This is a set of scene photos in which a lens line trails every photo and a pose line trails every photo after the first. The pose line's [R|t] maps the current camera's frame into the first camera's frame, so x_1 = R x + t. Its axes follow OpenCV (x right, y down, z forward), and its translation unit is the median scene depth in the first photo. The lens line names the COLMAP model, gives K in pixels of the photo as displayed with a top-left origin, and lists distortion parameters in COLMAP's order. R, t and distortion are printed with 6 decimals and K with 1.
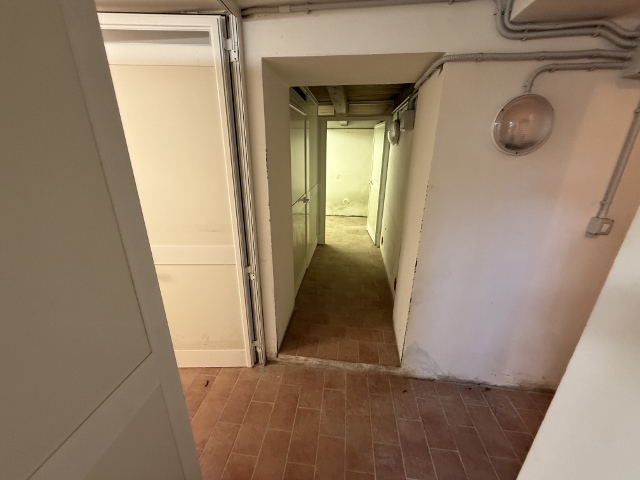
lens RADIAL K [[256.5, 0, 318.0], [0, 256.5, 240.1], [0, 0, 1]] dist [0.001454, -0.000359]
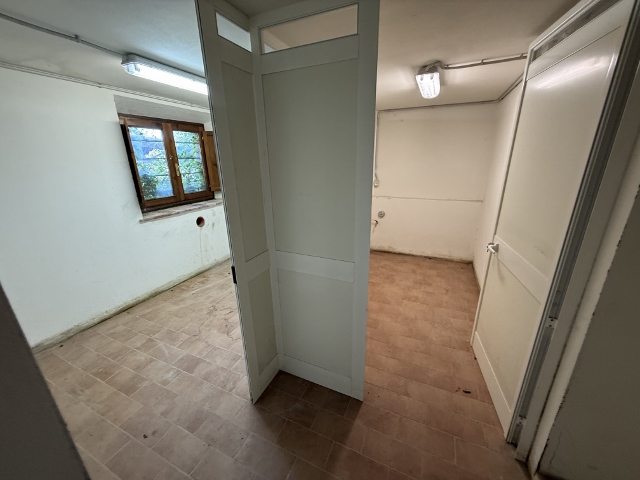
lens RADIAL K [[256.5, 0, 317.7], [0, 256.5, 240.4], [0, 0, 1]] dist [0.001454, -0.000359]
pose [[-0.314465, 0.295012, -0.902264, 0.240682], [-0.304670, 0.868831, 0.390267, -0.076989], [0.899048, 0.397618, -0.183336, 0.239014]]
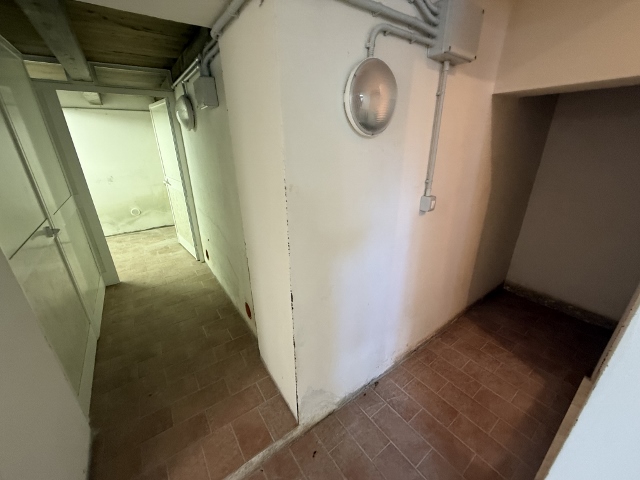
lens RADIAL K [[256.5, 0, 318.0], [0, 256.5, 240.0], [0, 0, 1]] dist [0.001454, -0.000359]
pose [[0.733246, -0.262813, 0.627120, 0.018242], [0.241604, 0.962801, 0.120999, -0.059380], [-0.635593, 0.062793, 0.769467, 0.191106]]
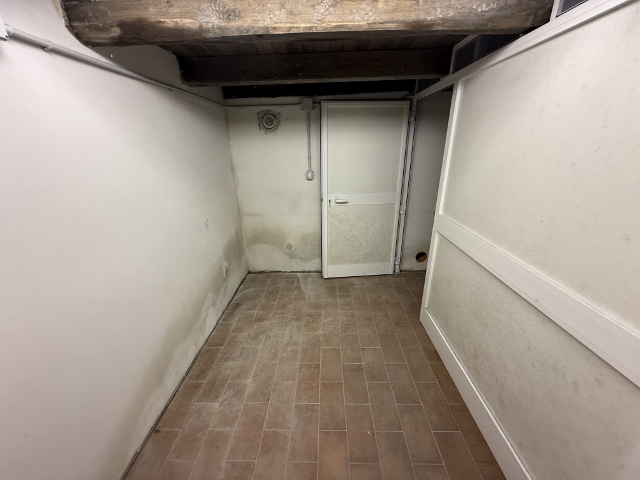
lens RADIAL K [[256.5, 0, 319.2], [0, 256.5, 241.4], [0, 0, 1]] dist [0.001454, -0.000359]
pose [[-0.103714, -0.359773, 0.927258, -0.497919], [0.360859, 0.855149, 0.372157, -0.508534], [-0.926835, 0.373208, 0.041137, 1.396665]]
